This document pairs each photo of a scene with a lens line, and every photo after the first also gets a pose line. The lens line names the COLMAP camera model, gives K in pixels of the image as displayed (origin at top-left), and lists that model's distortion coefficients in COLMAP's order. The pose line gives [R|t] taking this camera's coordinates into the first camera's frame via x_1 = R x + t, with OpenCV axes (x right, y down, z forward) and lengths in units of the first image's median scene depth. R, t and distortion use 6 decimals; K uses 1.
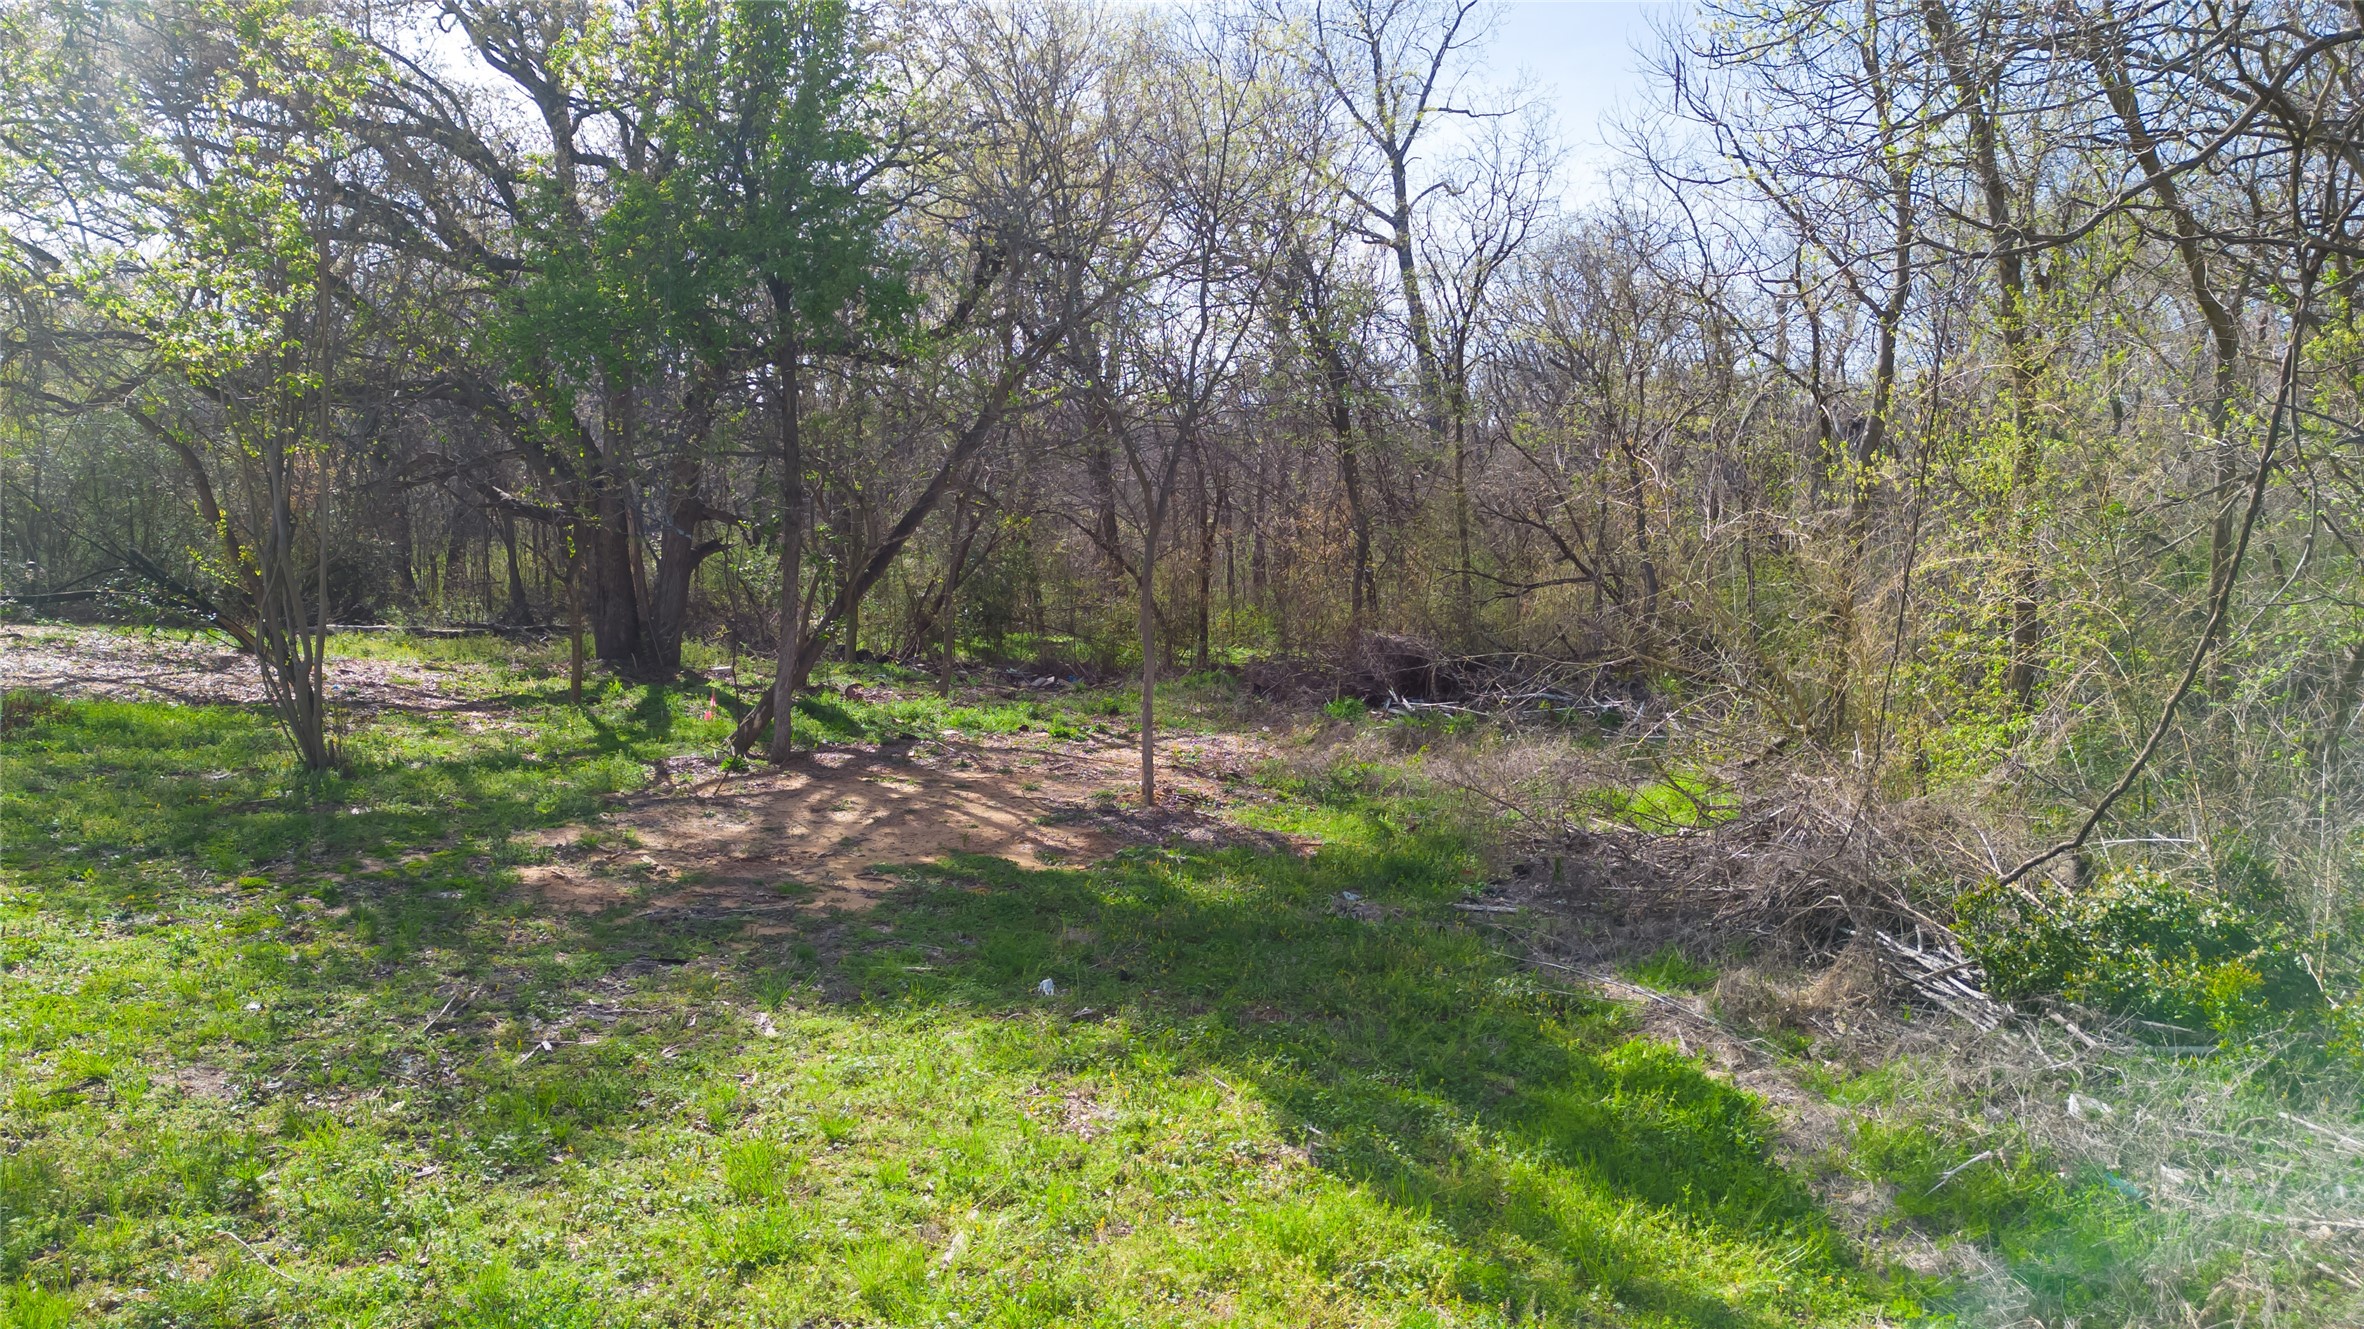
lens RADIAL K [[1643.1, 0, 1174.6], [0, 1643.1, 664.2], [0, 0, 1]] dist [0.066585, -0.059209]
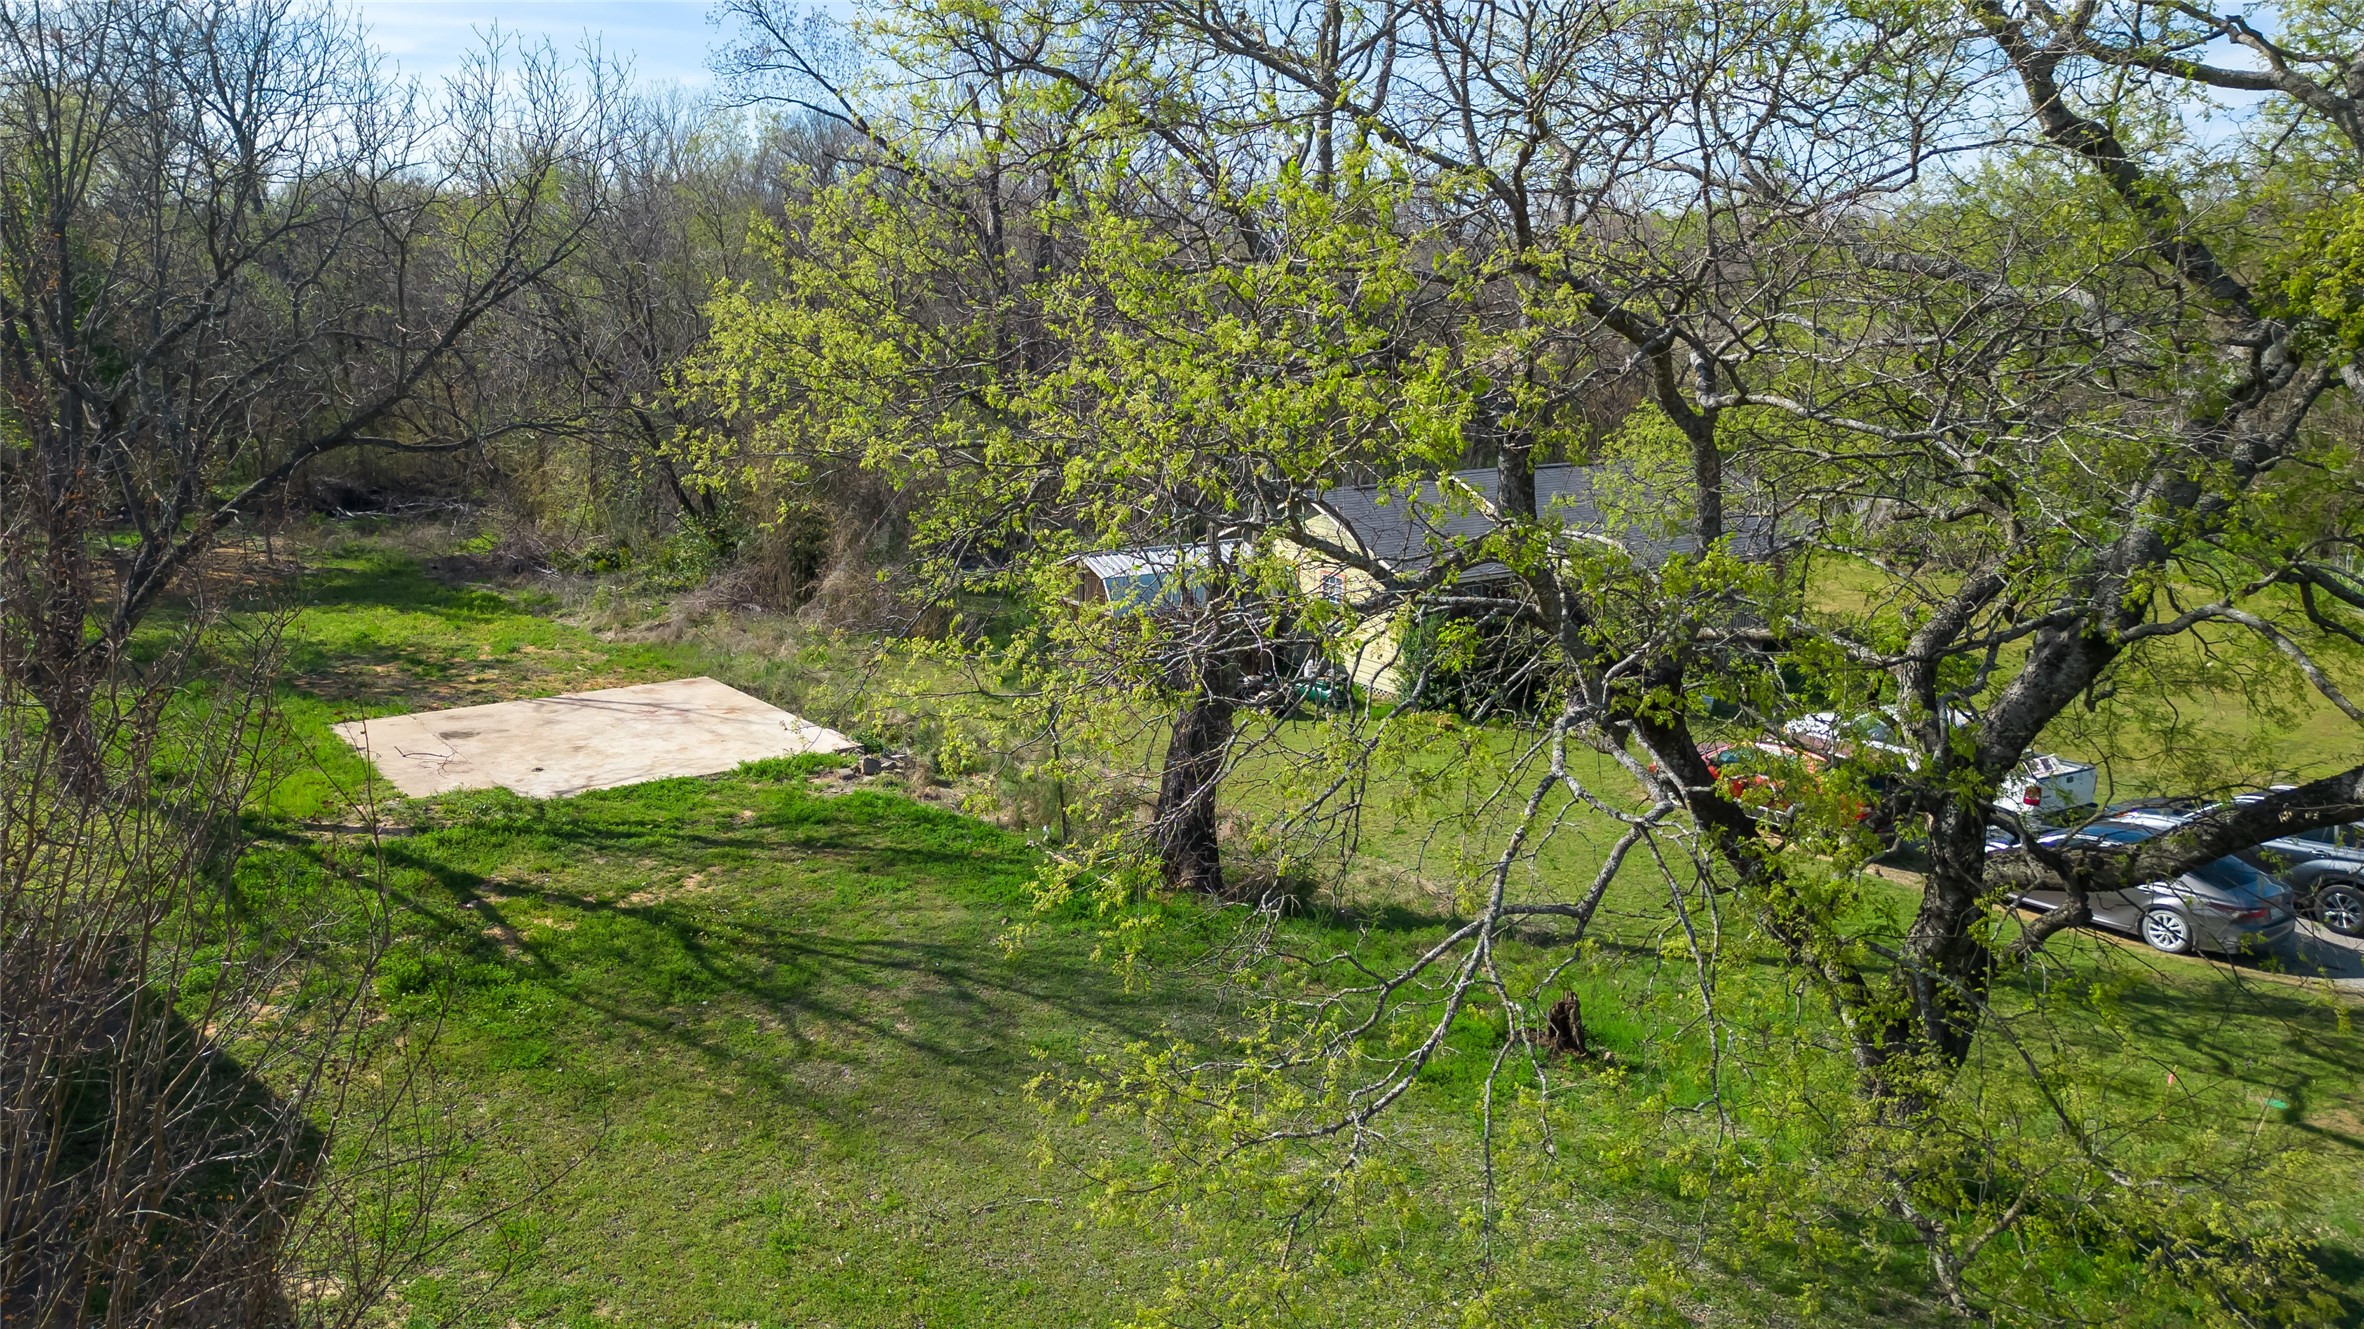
lens RADIAL K [[1643.1, 0, 1174.6], [0, 1643.1, 664.2], [0, 0, 1]] dist [0.066585, -0.059209]
pose [[0.775457, -0.143132, 0.614964, -0.553509], [0.057120, 0.985876, 0.157434, -0.093137], [-0.628812, -0.086957, 0.772680, -1.942785]]
